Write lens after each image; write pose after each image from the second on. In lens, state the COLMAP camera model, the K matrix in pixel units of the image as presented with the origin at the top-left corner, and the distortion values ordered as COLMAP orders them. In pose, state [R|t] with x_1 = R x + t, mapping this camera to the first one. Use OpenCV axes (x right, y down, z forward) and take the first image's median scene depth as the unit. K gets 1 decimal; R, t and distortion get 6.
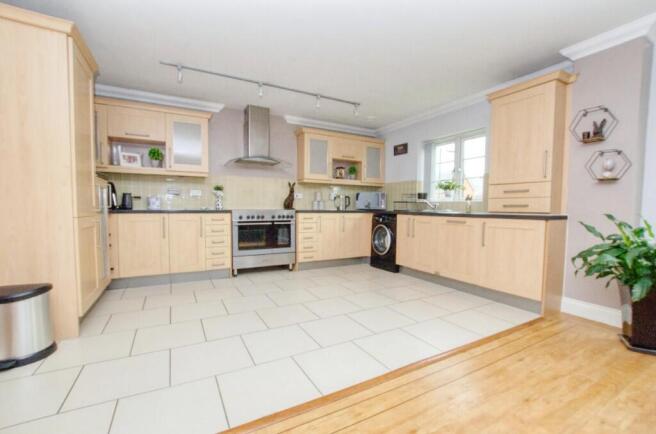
lens RADIAL K [[281.1, 0, 325.9], [0, 281.1, 219.2], [0, 0, 1]] dist [-0.018155, 0.003998]
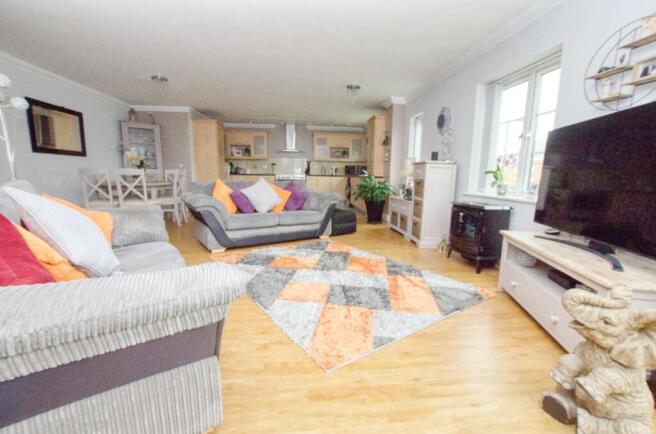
lens RADIAL K [[281.1, 0, 331.6], [0, 281.1, 222.1], [0, 0, 1]] dist [-0.018155, 0.003998]
pose [[0.929129, 0.069397, -0.363184, 1.027265], [-0.026706, 0.992259, 0.121279, 0.070685], [0.368789, -0.102984, 0.923790, -1.064381]]
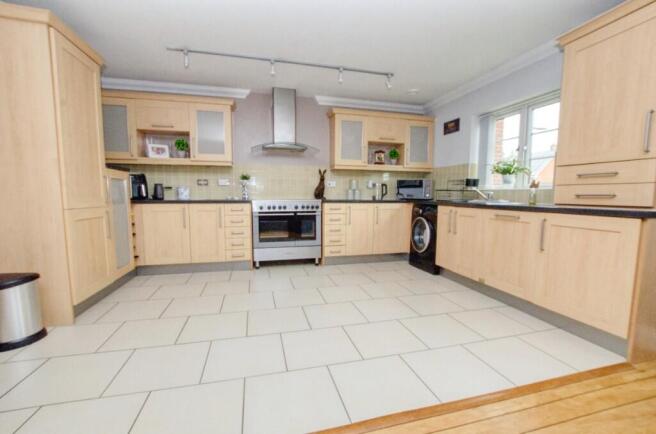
lens RADIAL K [[281.1, 0, 328.5], [0, 281.1, 219.5], [0, 0, 1]] dist [-0.018155, 0.003998]
pose [[0.970486, 0.018446, -0.240452, 0.163908], [-0.007826, 0.998954, 0.045049, -0.012462], [0.241031, -0.041838, 0.969615, 0.138787]]
